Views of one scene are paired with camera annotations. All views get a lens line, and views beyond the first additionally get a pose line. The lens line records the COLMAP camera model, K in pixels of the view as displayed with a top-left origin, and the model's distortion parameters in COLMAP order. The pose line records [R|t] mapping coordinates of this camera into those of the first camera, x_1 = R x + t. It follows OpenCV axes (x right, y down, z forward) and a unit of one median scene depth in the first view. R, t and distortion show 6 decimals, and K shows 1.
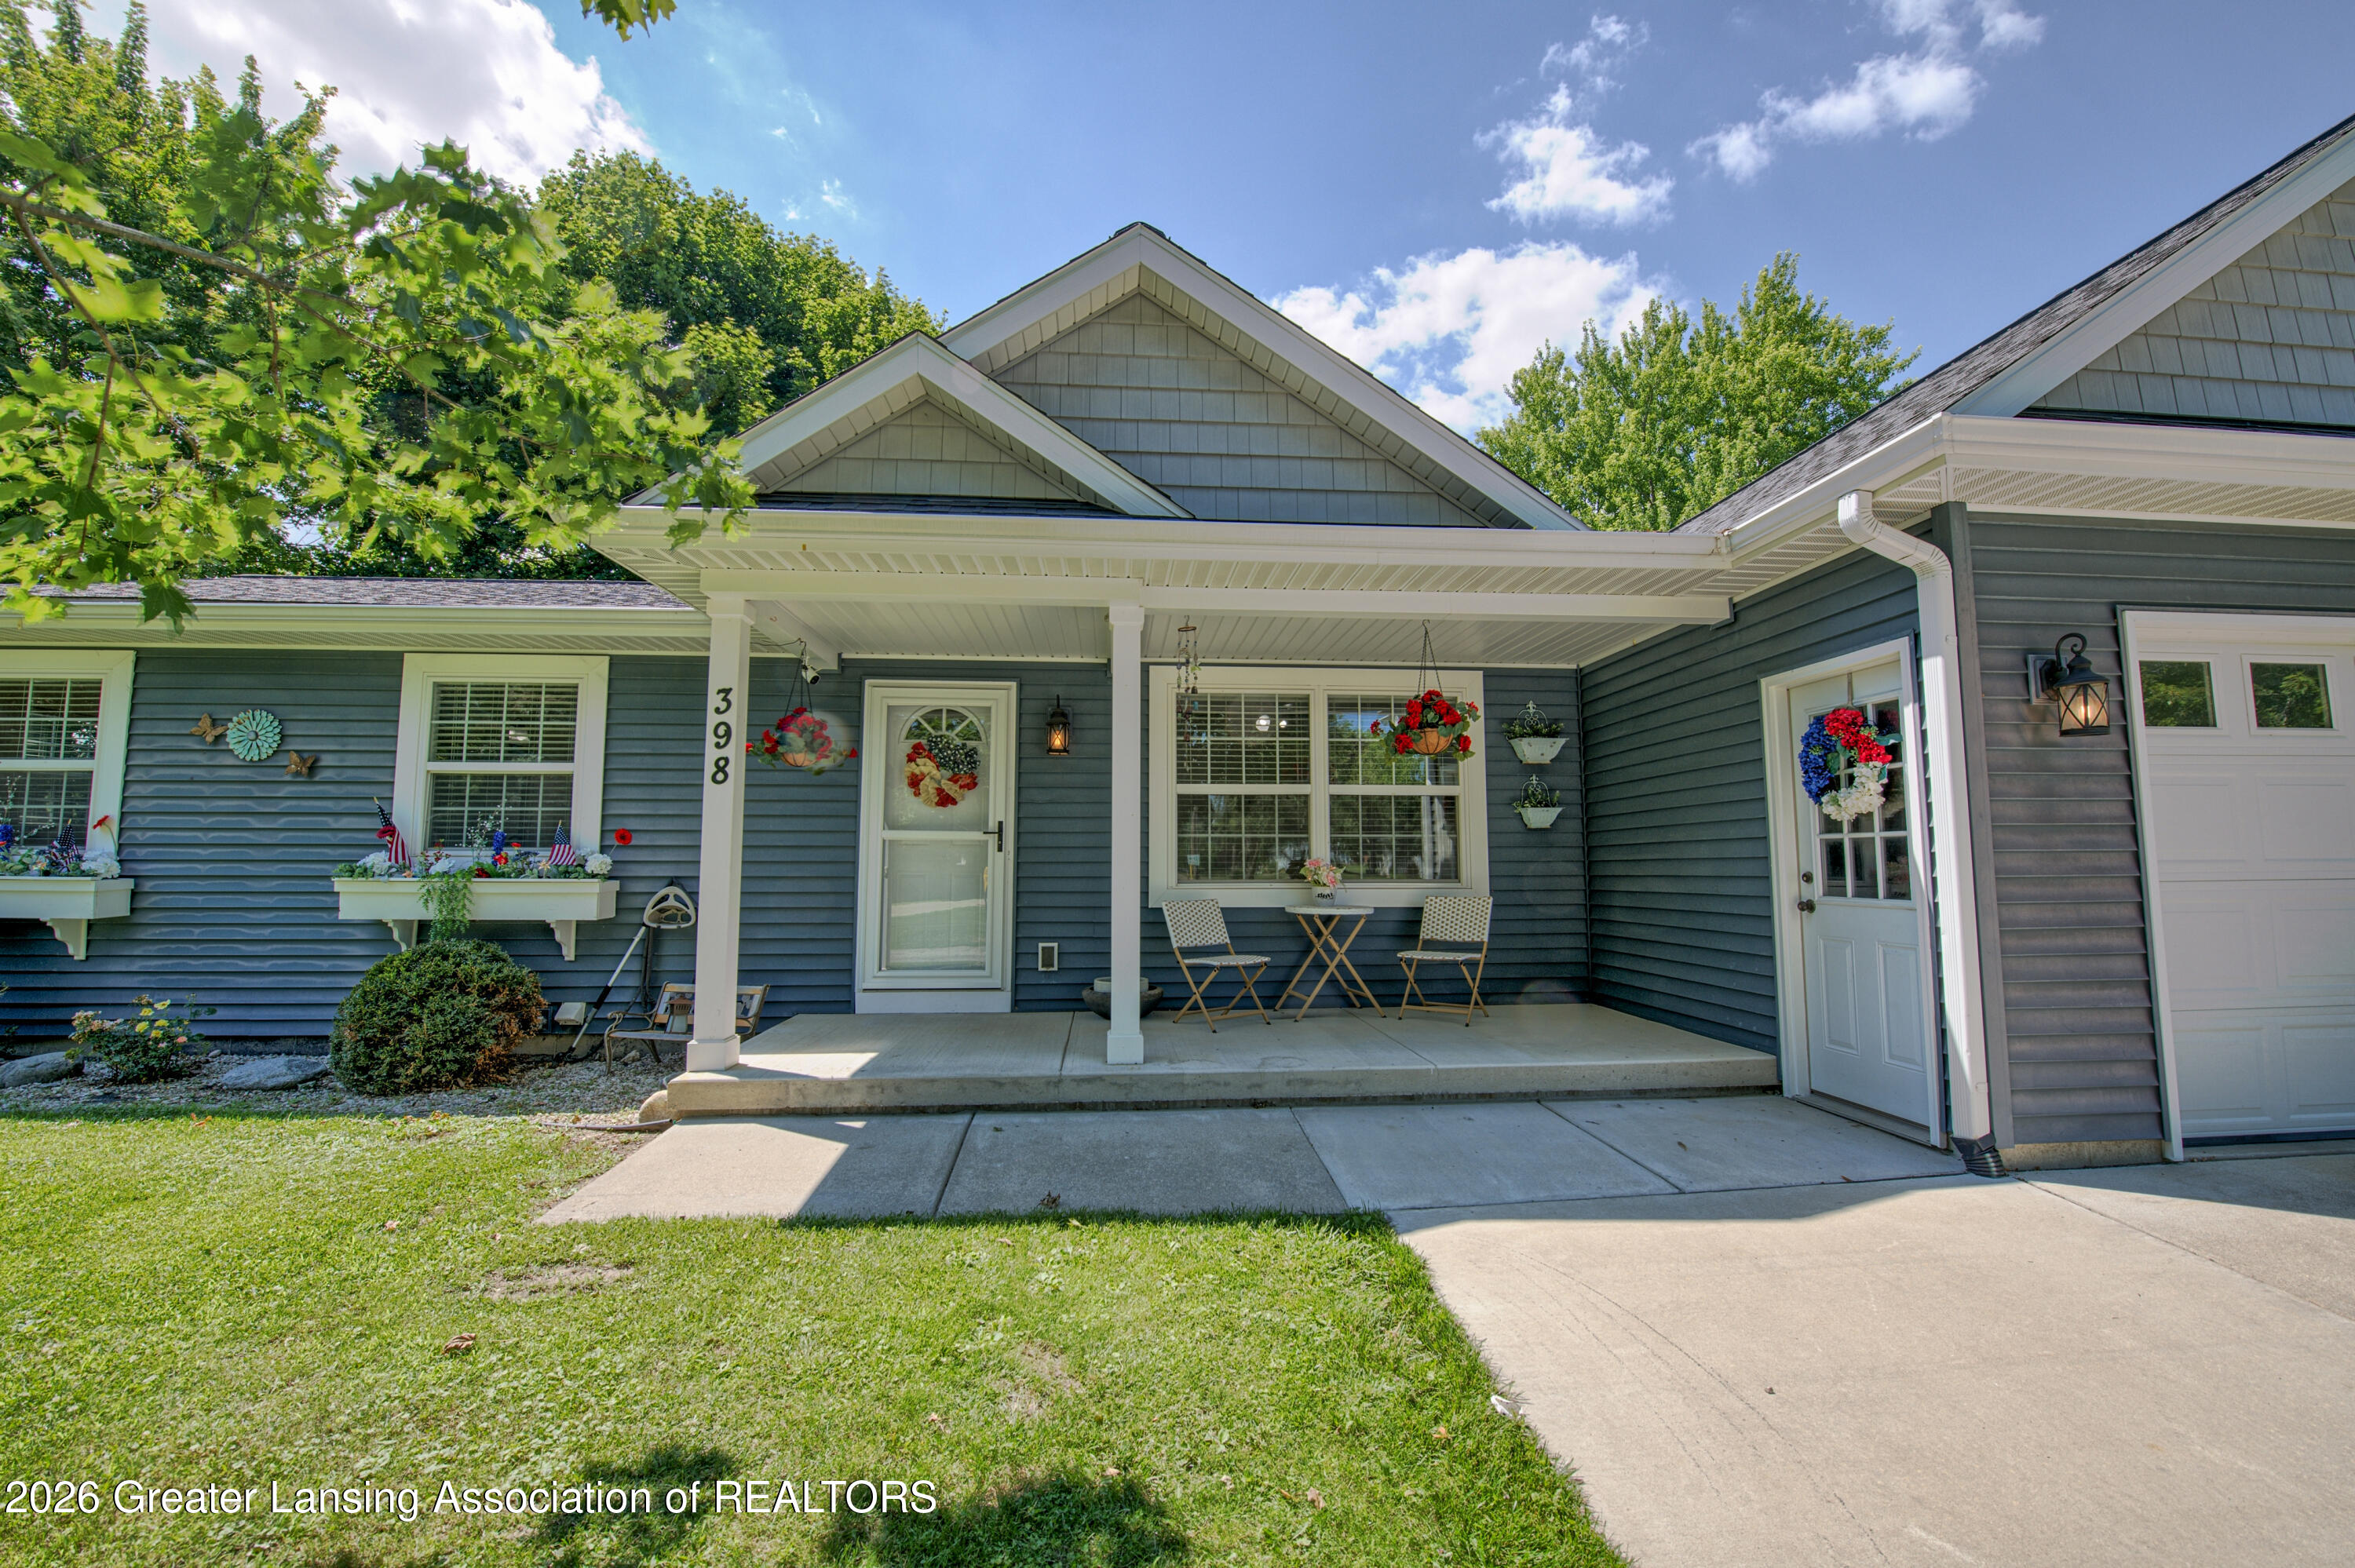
lens RADIAL K [[940.9, 0, 1177.5], [0, 940.9, 784.0], [0, 0, 1]] dist [-0.017459, -0.001257]
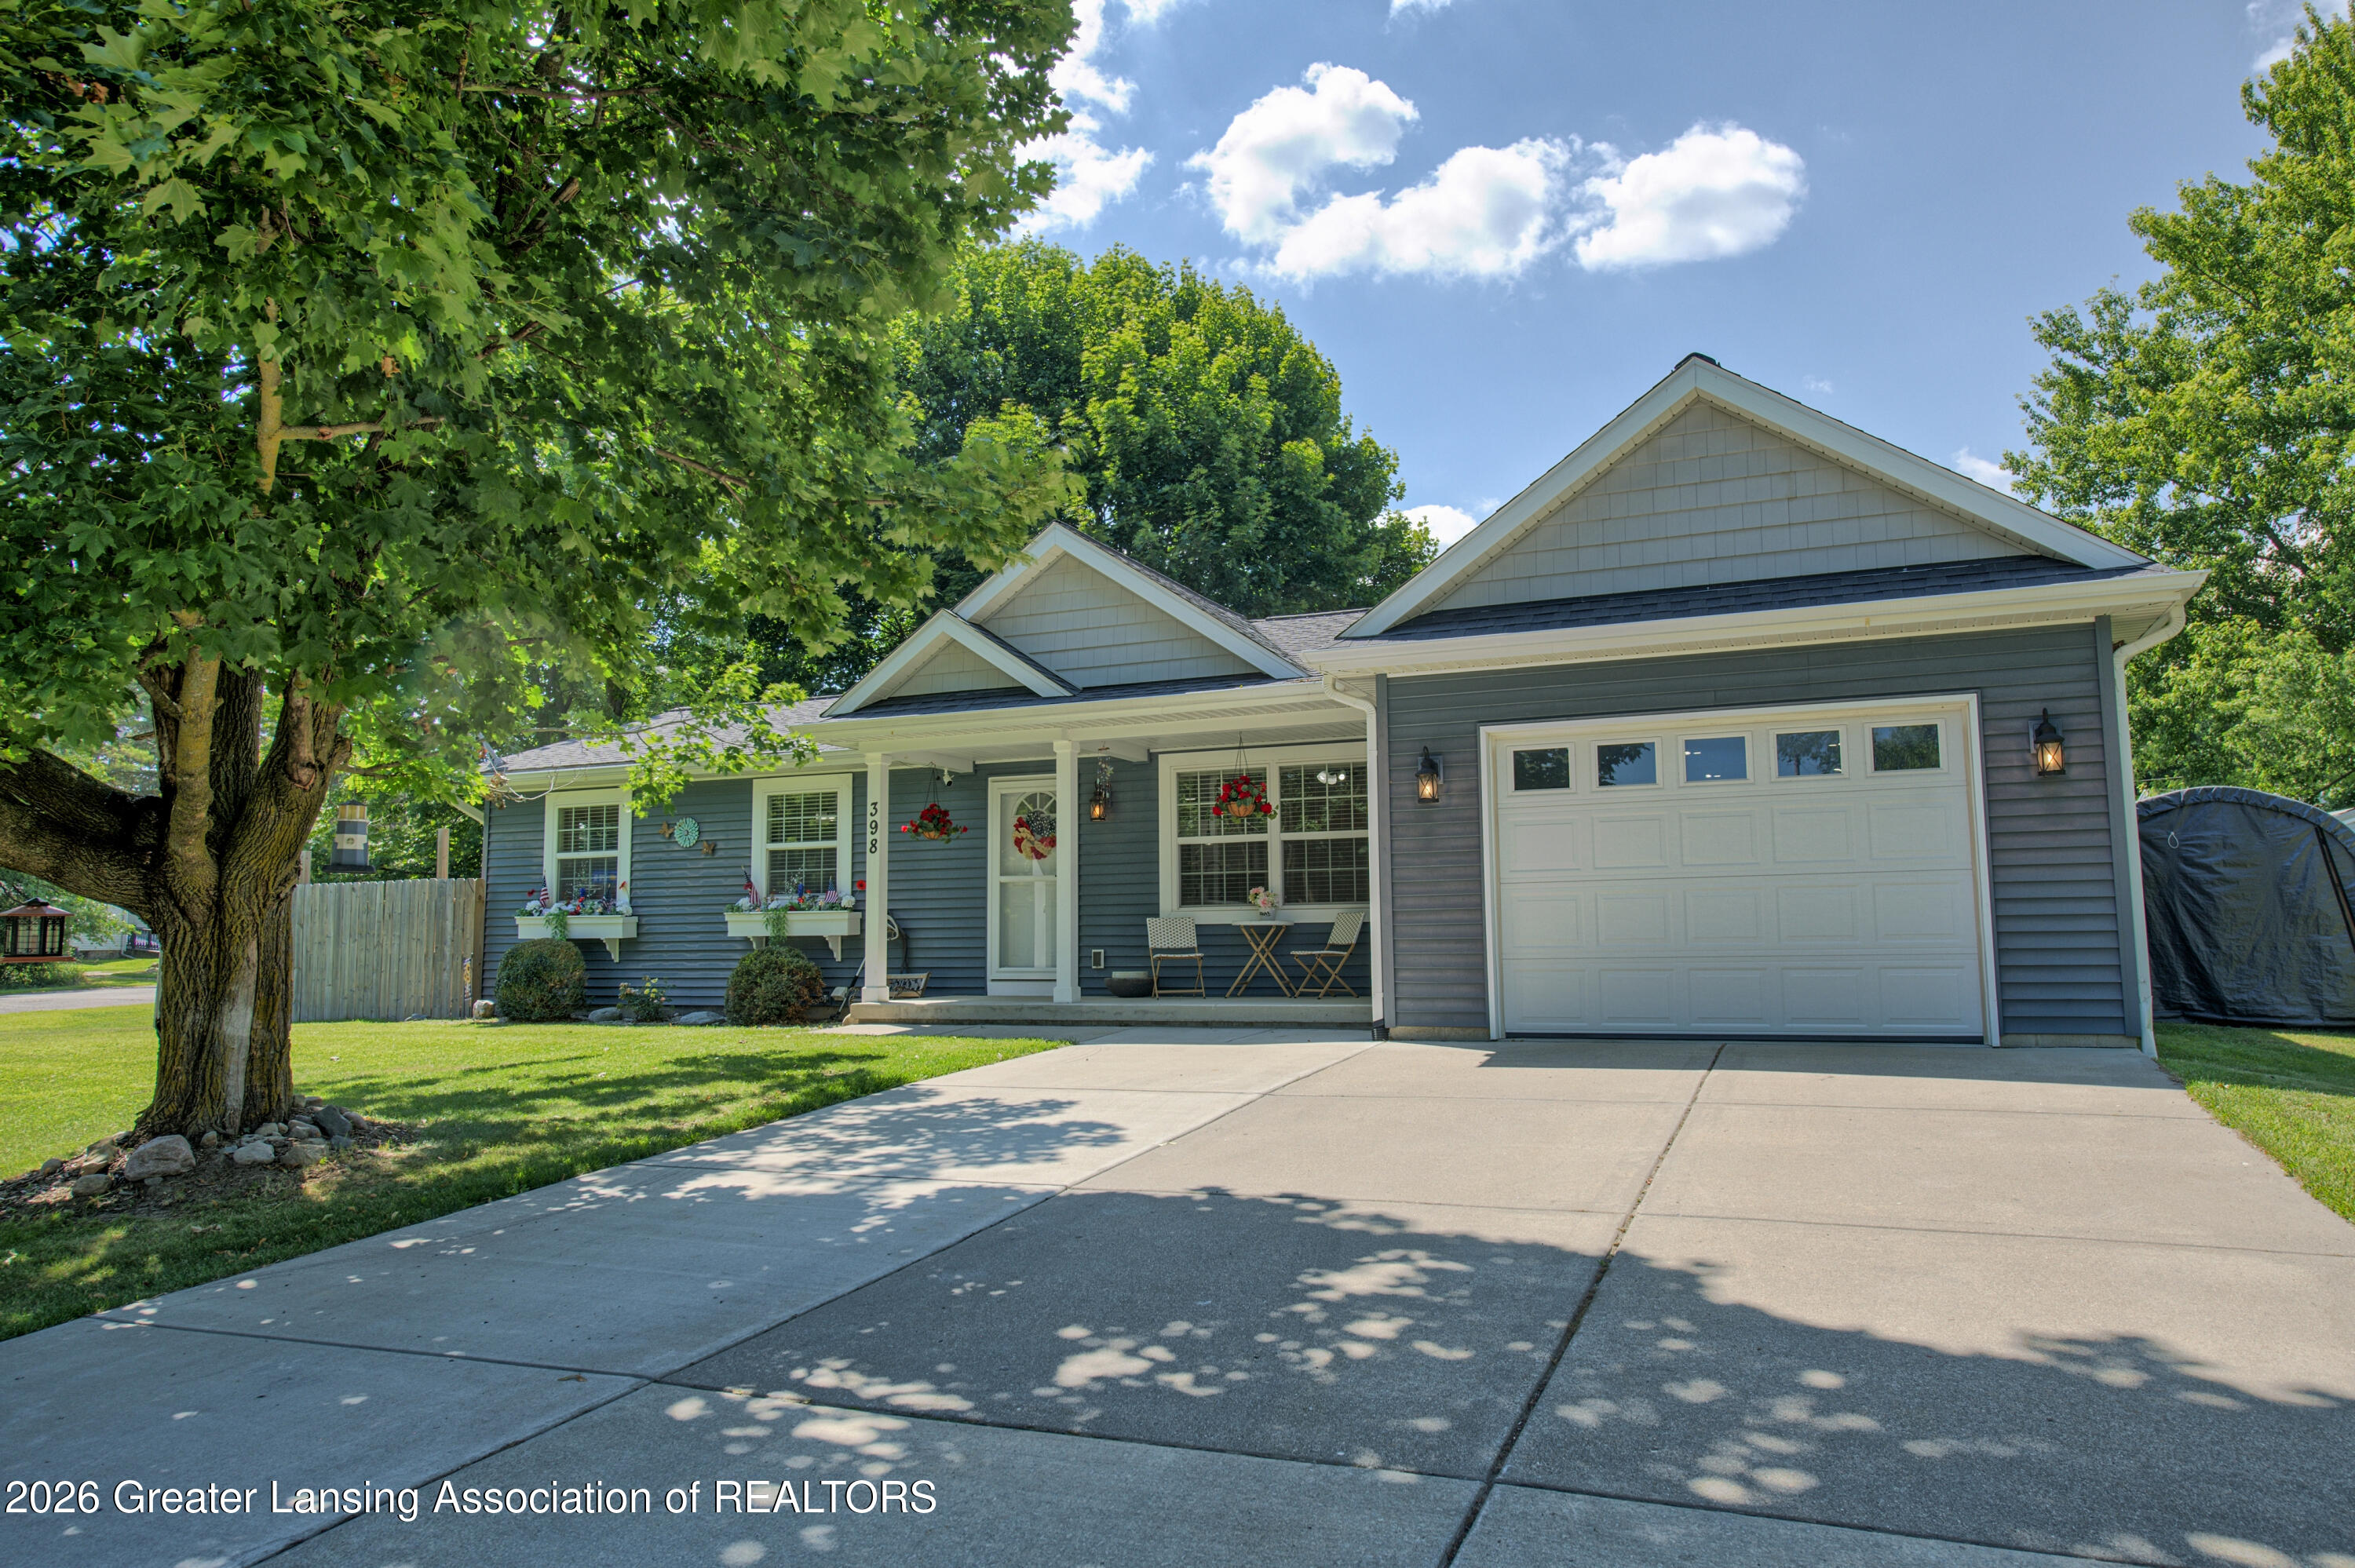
lens RADIAL K [[1579.3, 0, 1177.5], [0, 1579.3, 784.0], [0, 0, 1]] dist [-0.002231, 0.000145]
pose [[0.882260, -0.056486, -0.467362, 1.227674], [0.049670, 0.998403, -0.026904, -0.018411], [0.468135, 0.000522, 0.883657, -1.212315]]
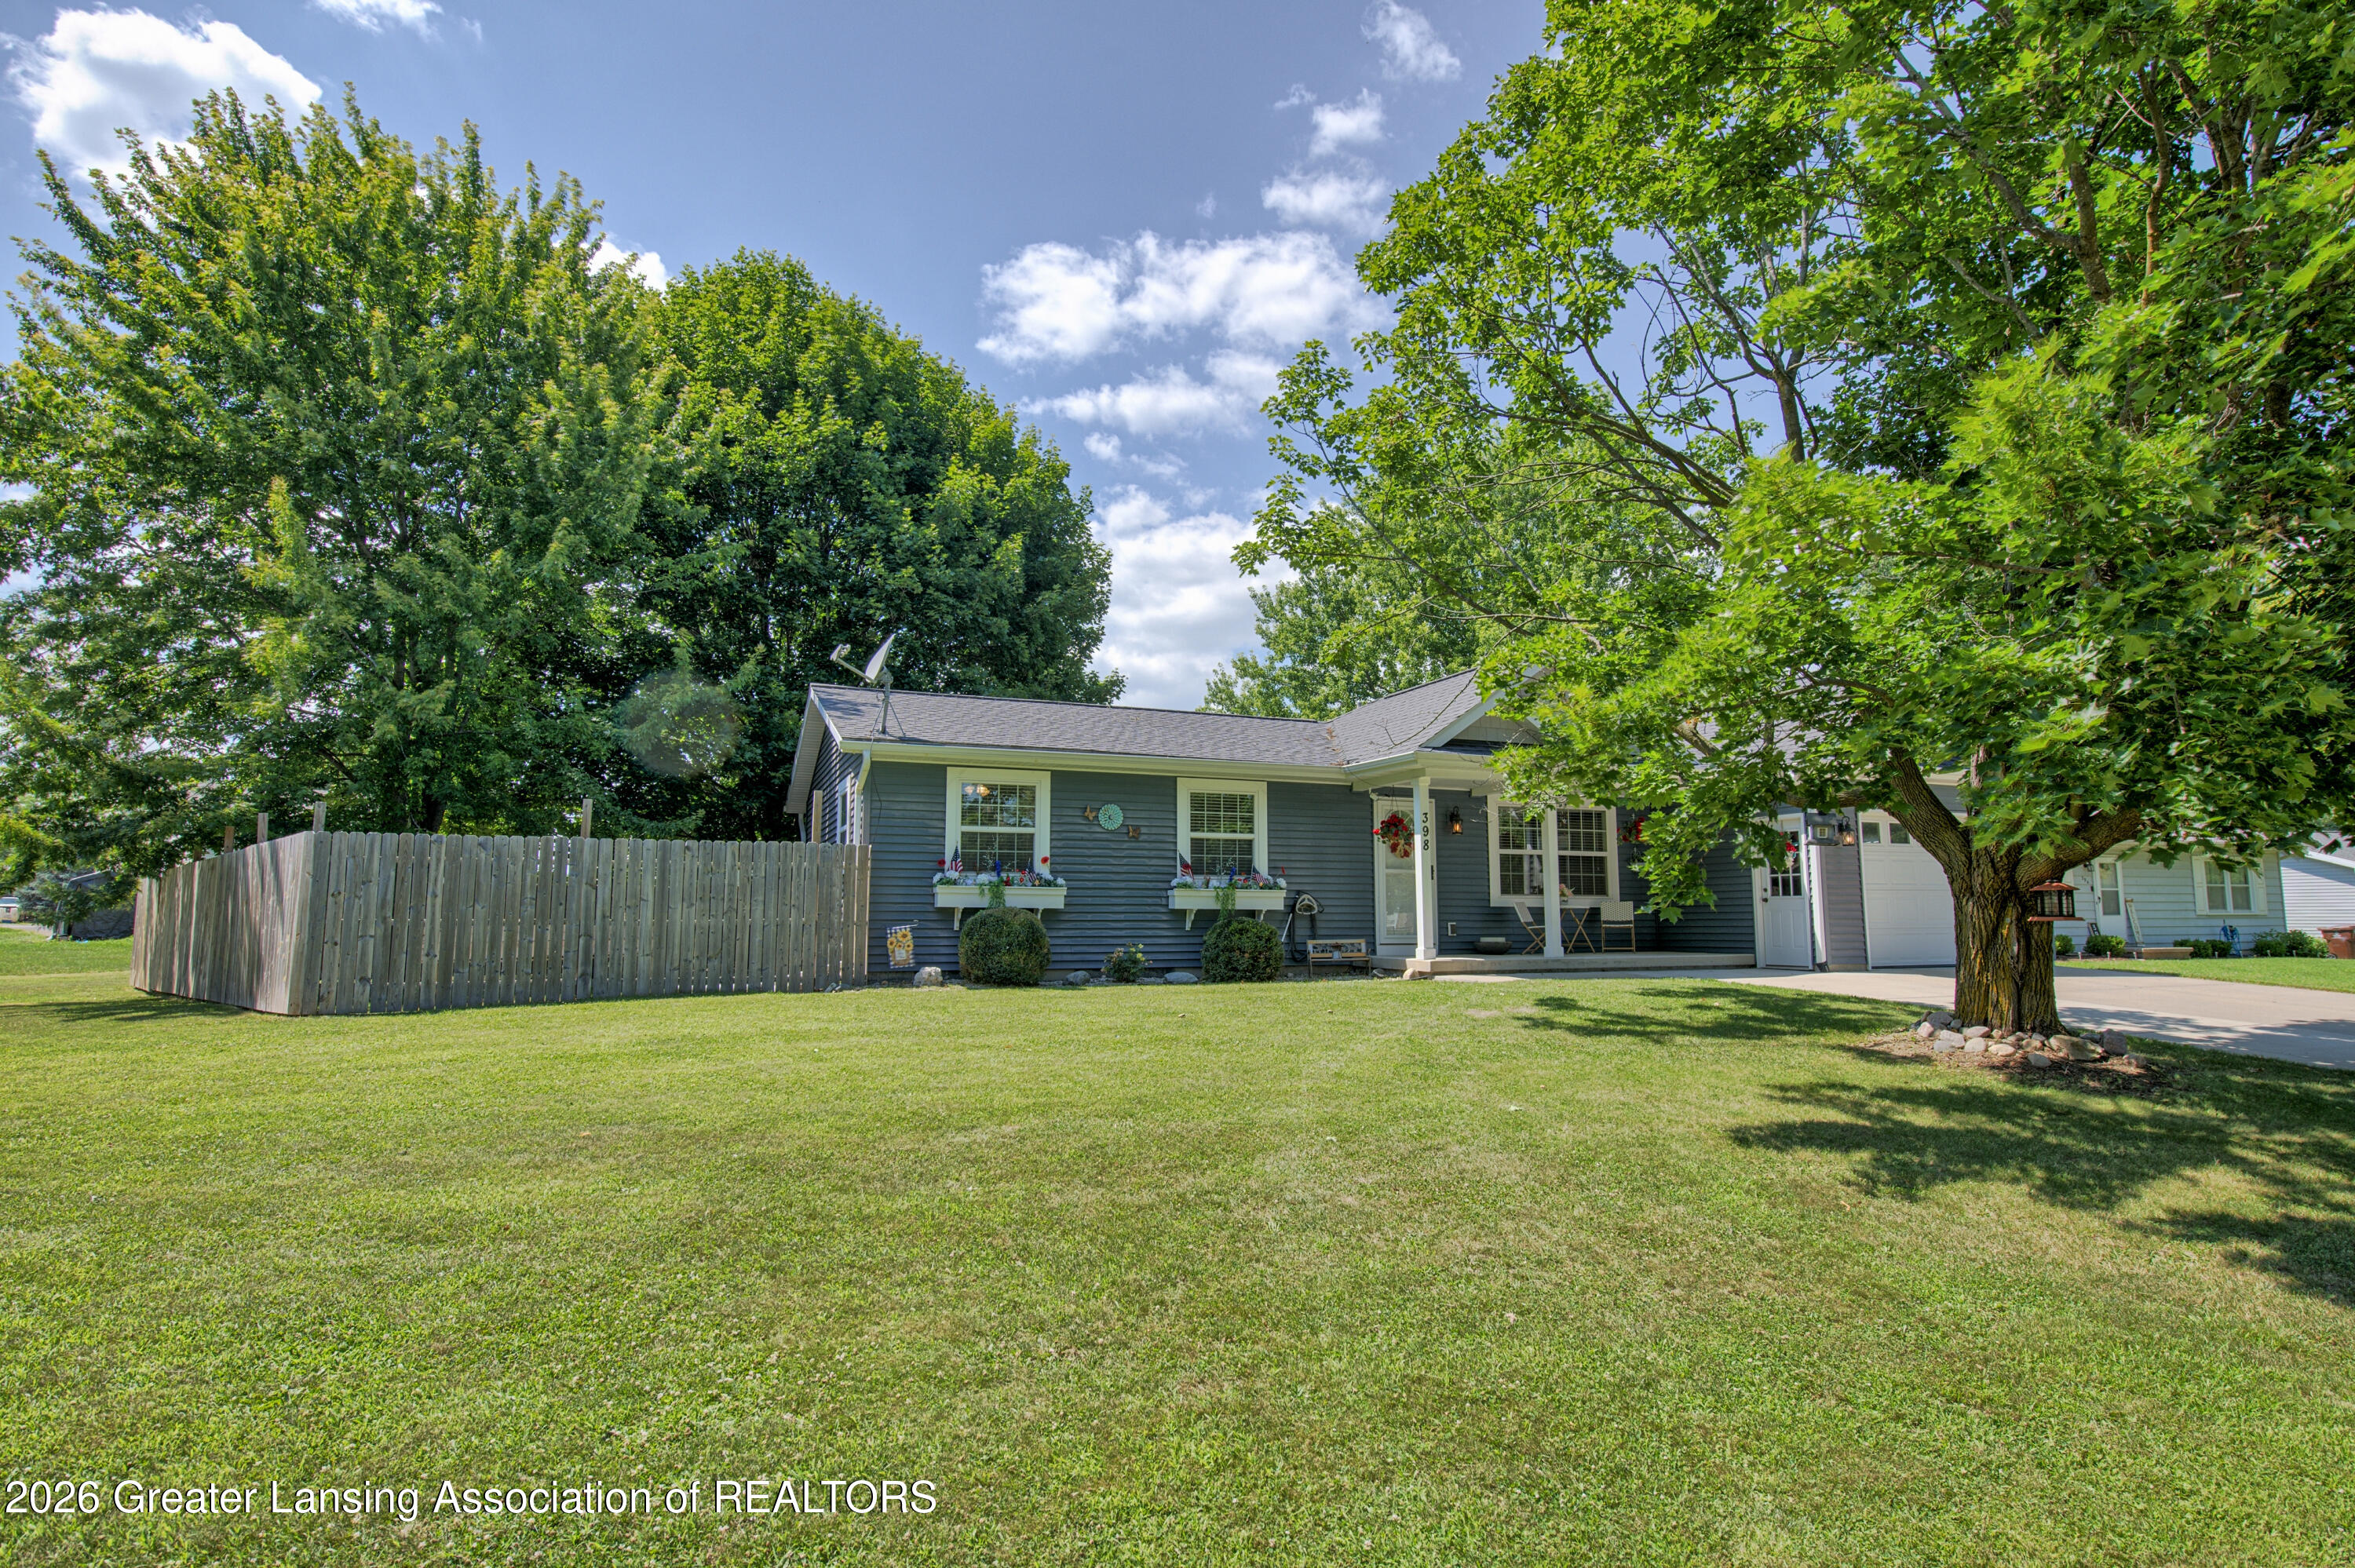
lens RADIAL K [[1145.7, 0, 1177.5], [0, 1145.7, 784.0], [0, 0, 1]] dist [-0.026596, -0.000125]
pose [[0.959639, 0.036257, 0.278889, -1.589228], [-0.027216, 0.998973, -0.036224, -0.038204], [-0.279916, 0.027172, 0.959640, -1.442917]]
